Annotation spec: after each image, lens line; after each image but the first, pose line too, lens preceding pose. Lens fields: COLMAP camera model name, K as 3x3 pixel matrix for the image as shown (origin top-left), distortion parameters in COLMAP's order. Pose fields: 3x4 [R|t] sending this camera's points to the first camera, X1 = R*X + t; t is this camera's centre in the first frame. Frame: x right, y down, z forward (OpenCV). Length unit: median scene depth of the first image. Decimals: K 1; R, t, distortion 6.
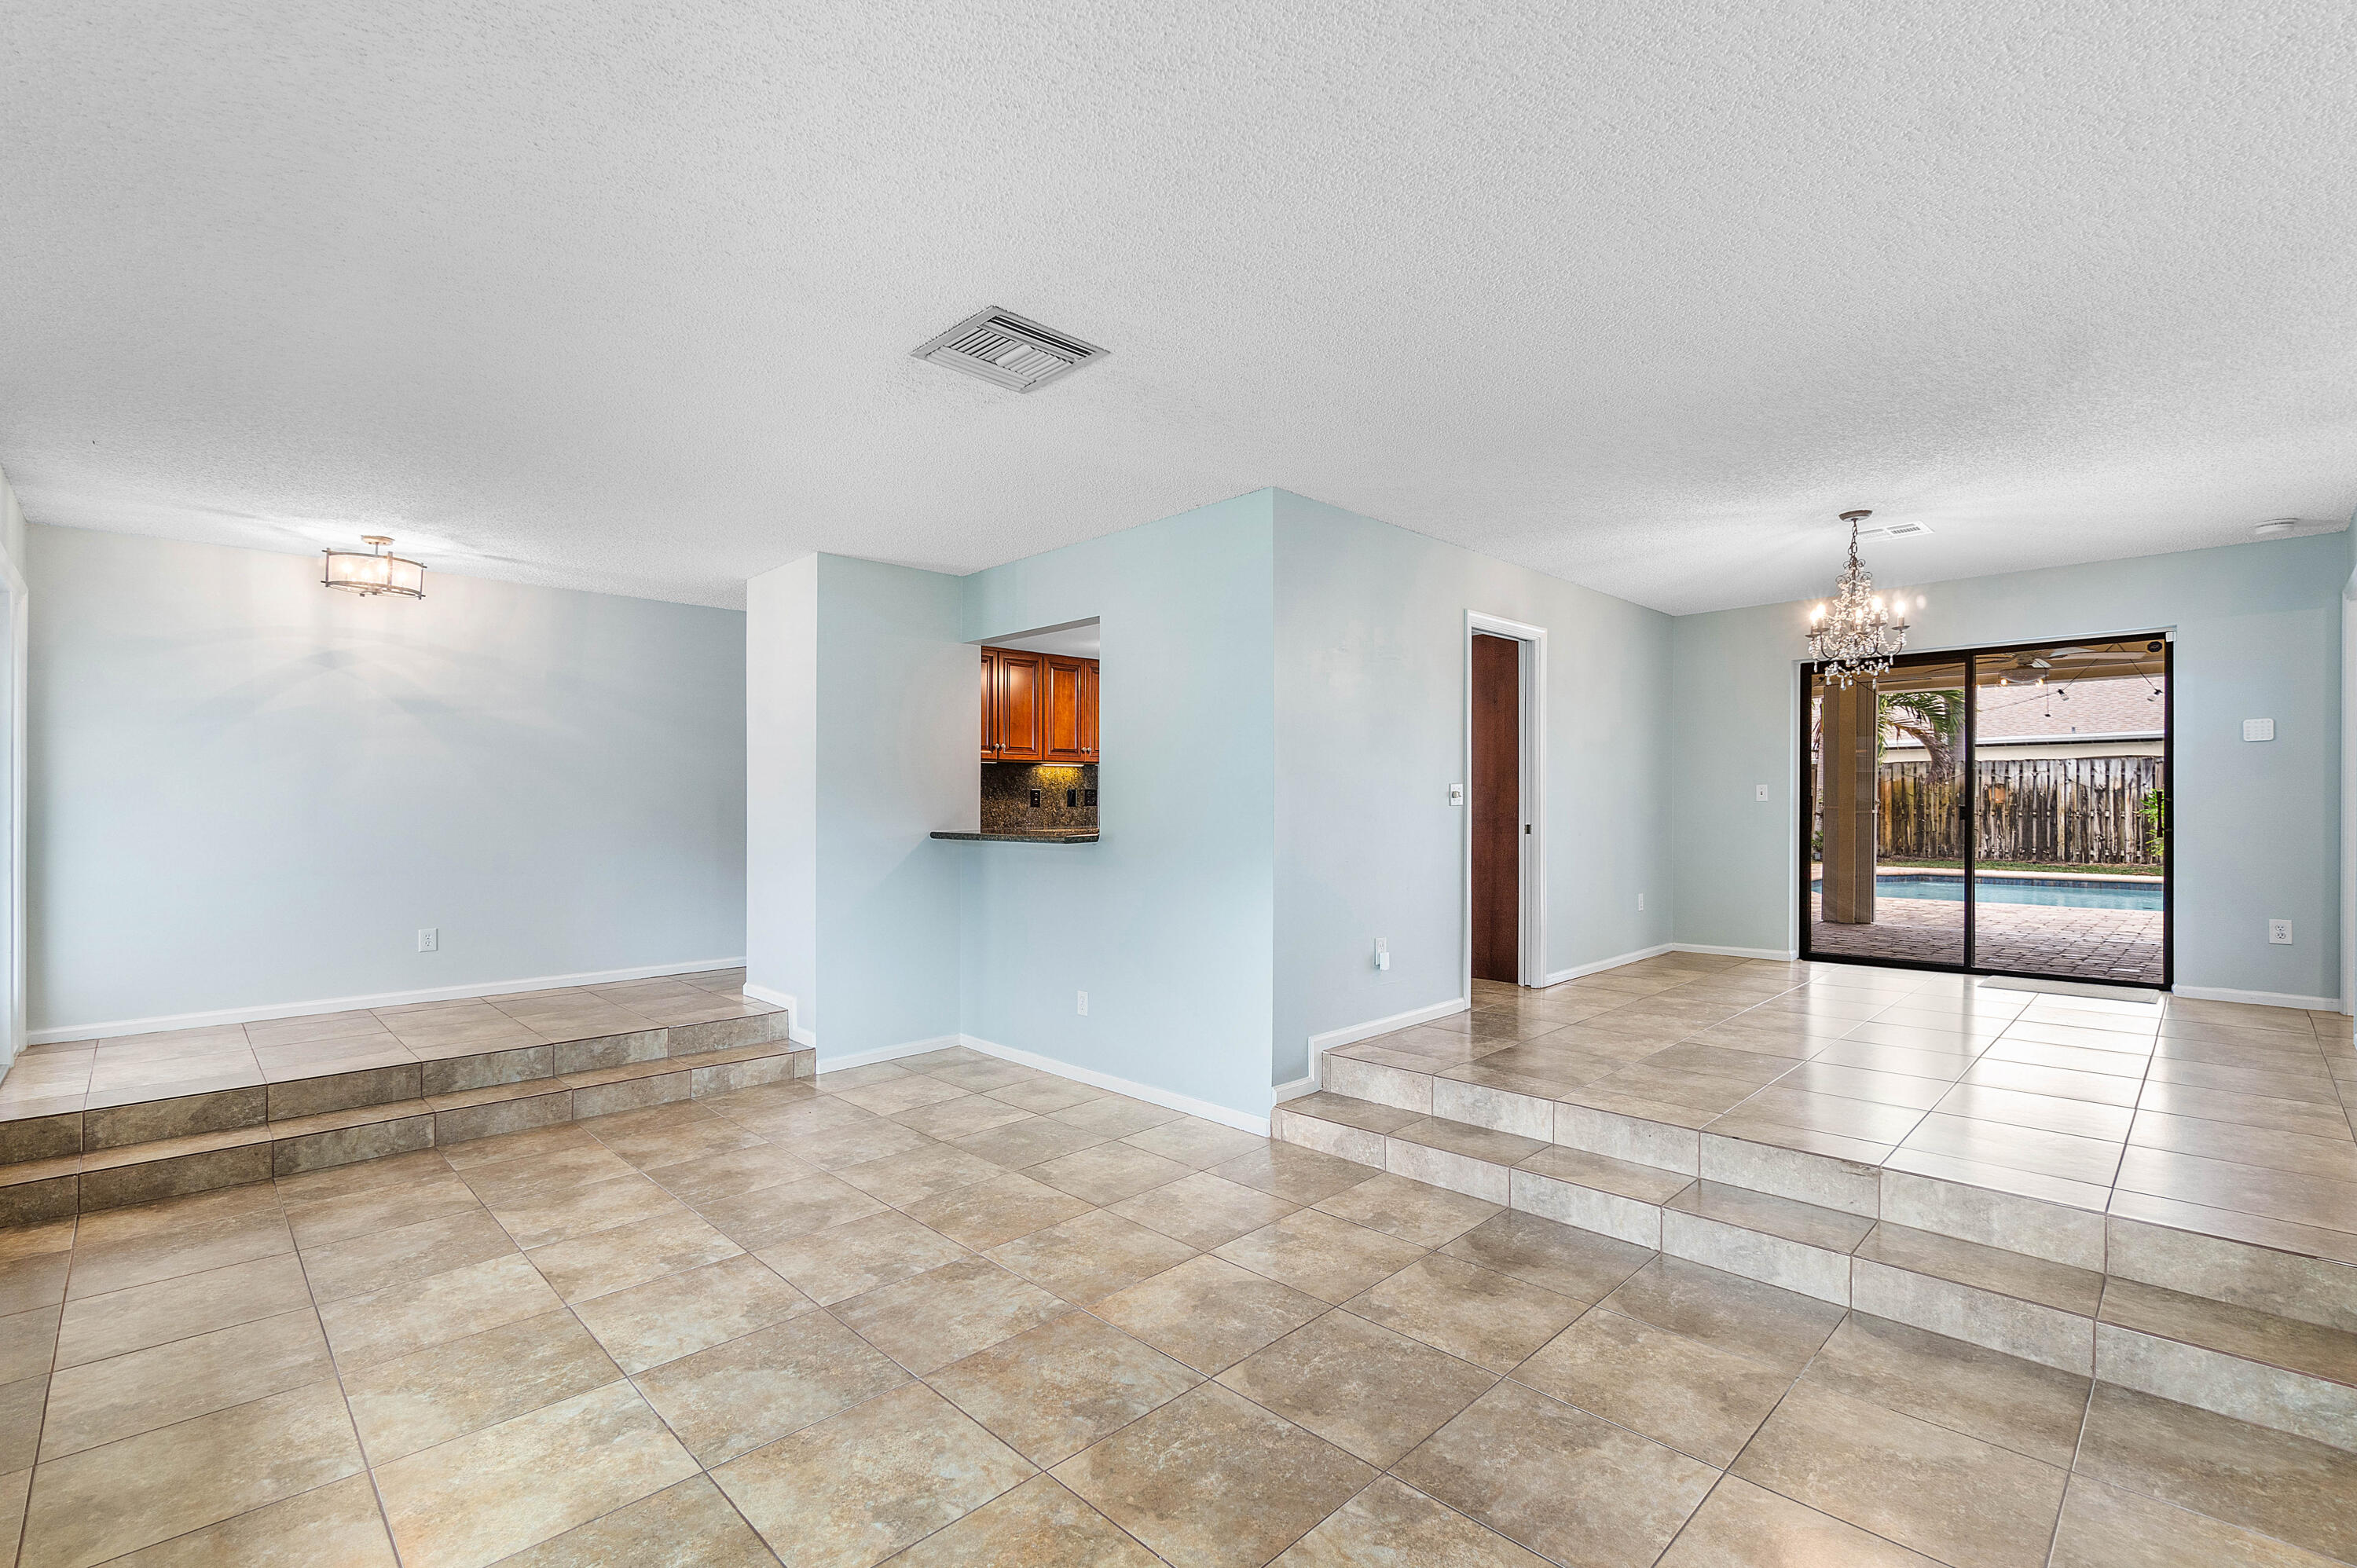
lens RADIAL K [[1029.2, 0, 1232.8], [0, 1029.2, 797.1], [0, 0, 1]] dist [-0.005765, 0.001451]
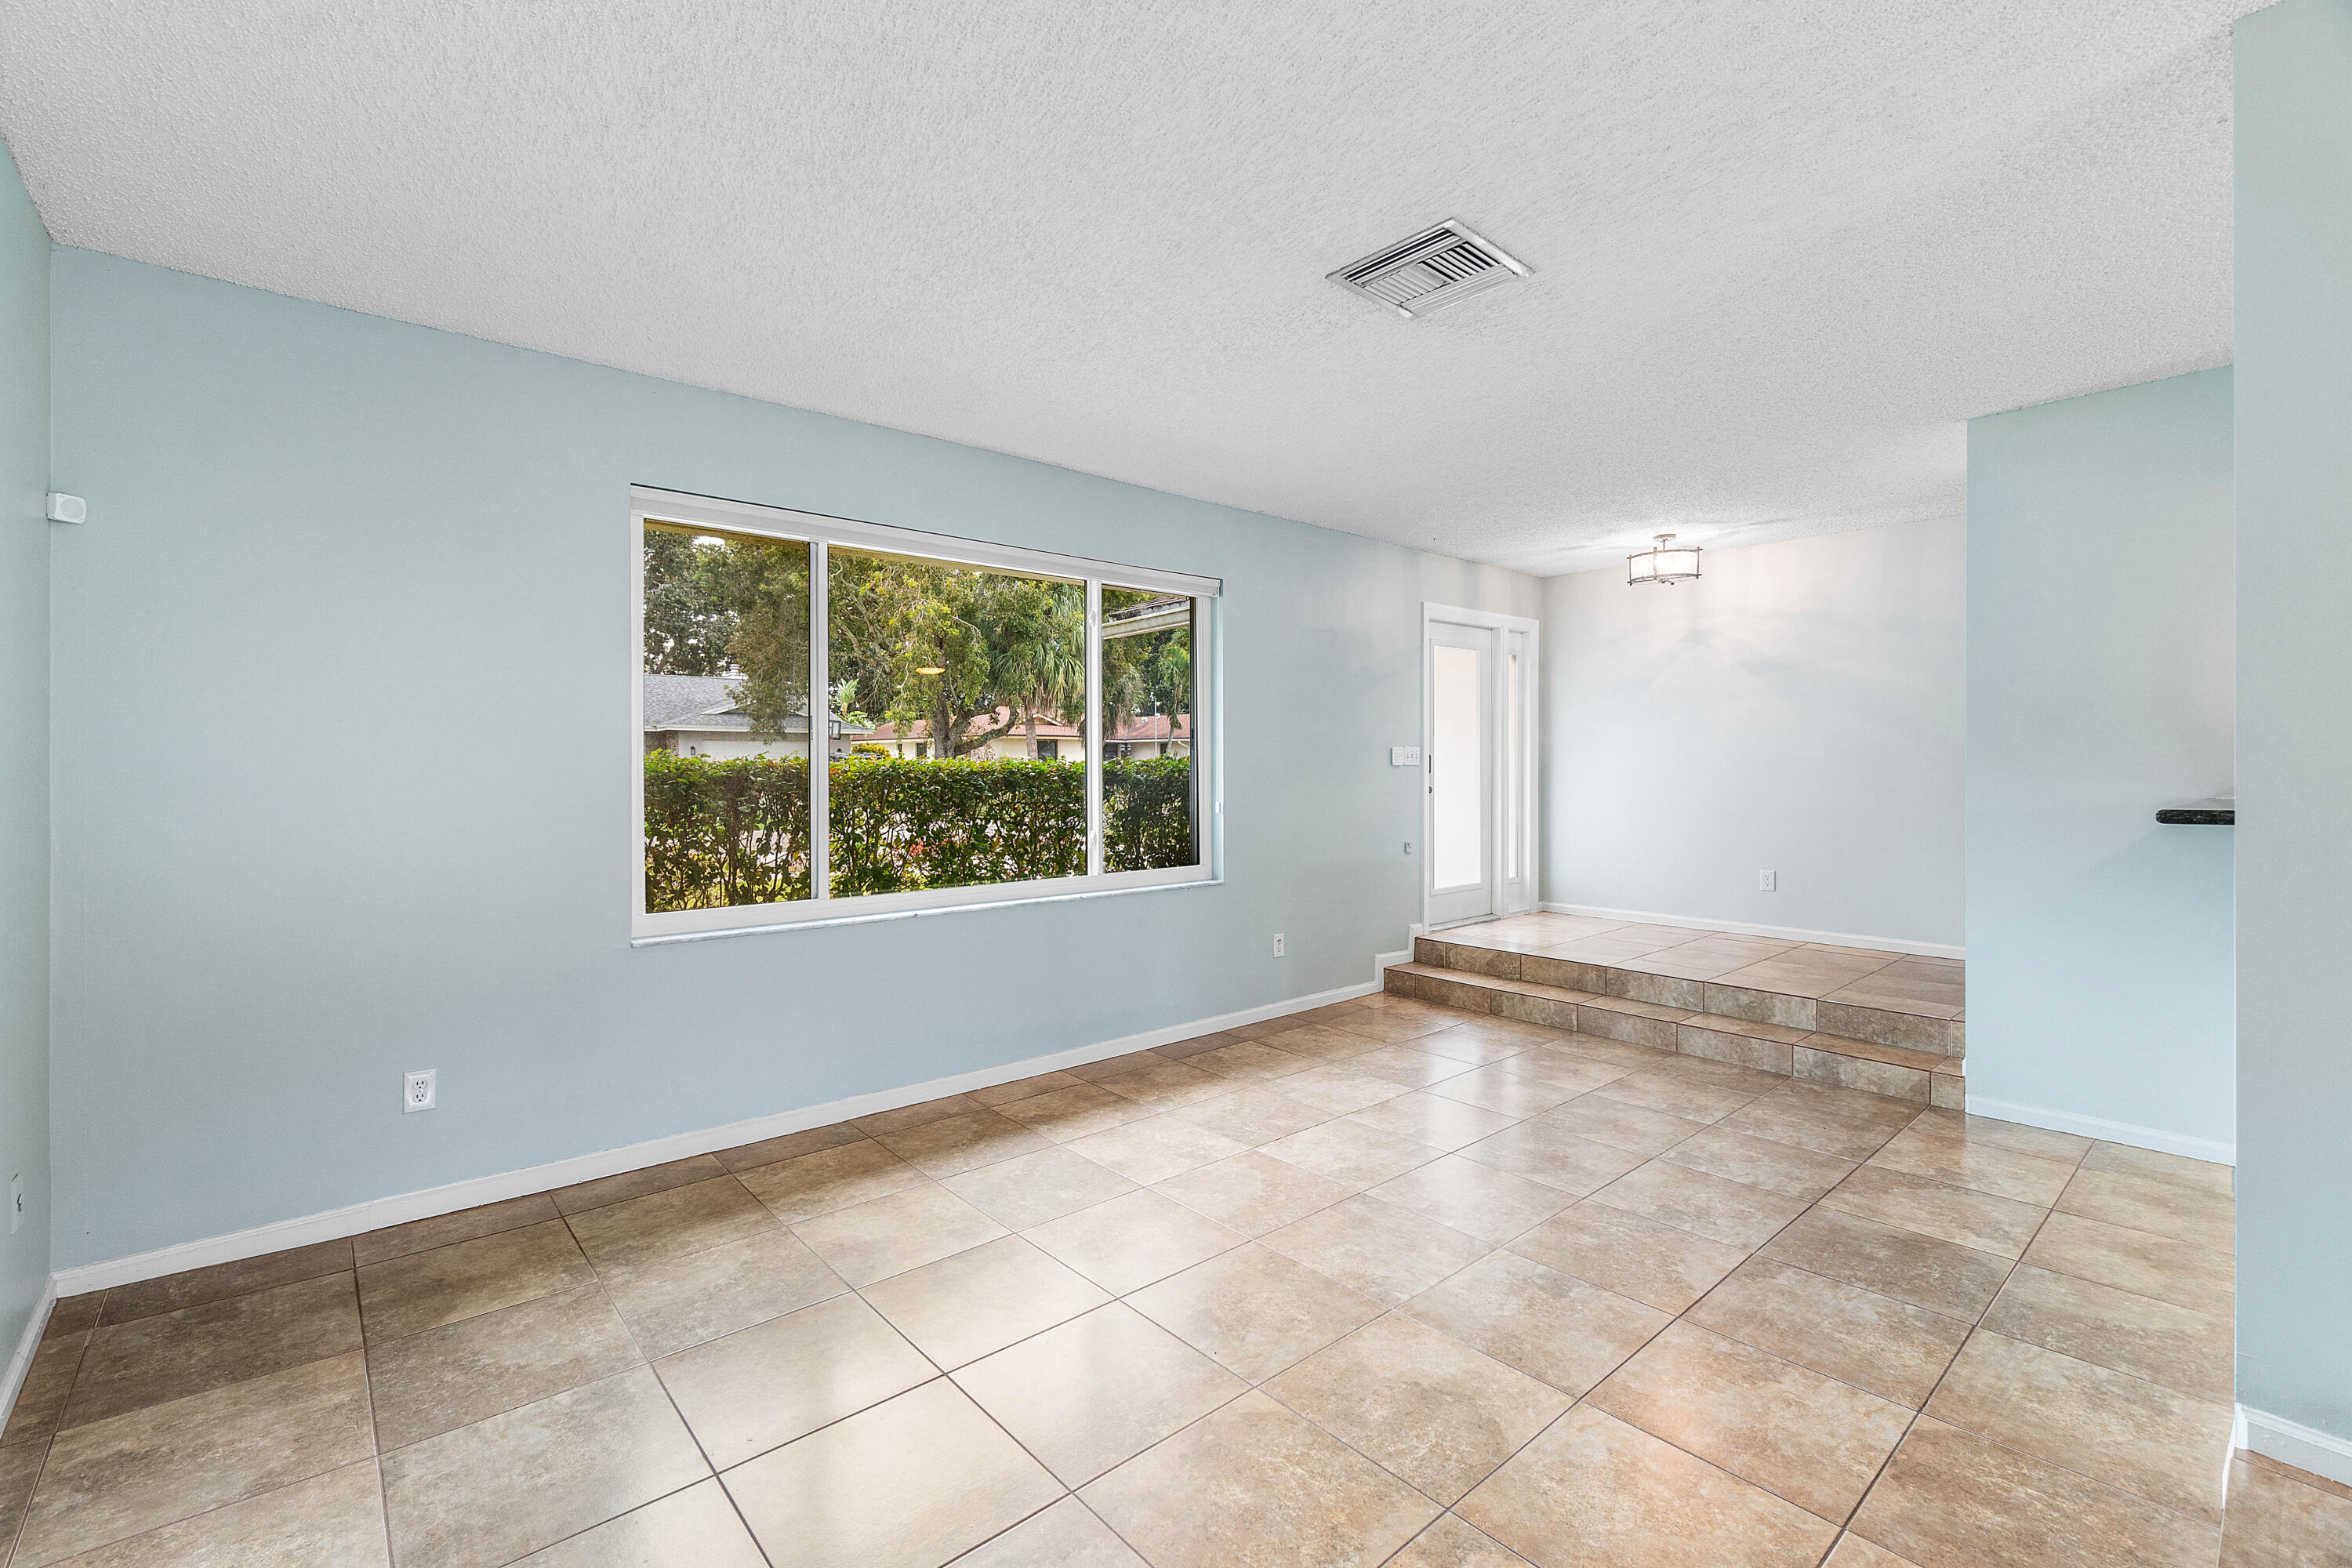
lens RADIAL K [[1027.0, 0, 1101.1], [0, 1027.0, 761.1], [0, 0, 1]] dist [-0.005765, 0.001451]
pose [[-0.126896, 0.000737, -0.991916, 0.528790], [0.008499, 0.999964, -0.000344, 0.007942], [0.991880, -0.008474, -0.126897, 0.585561]]
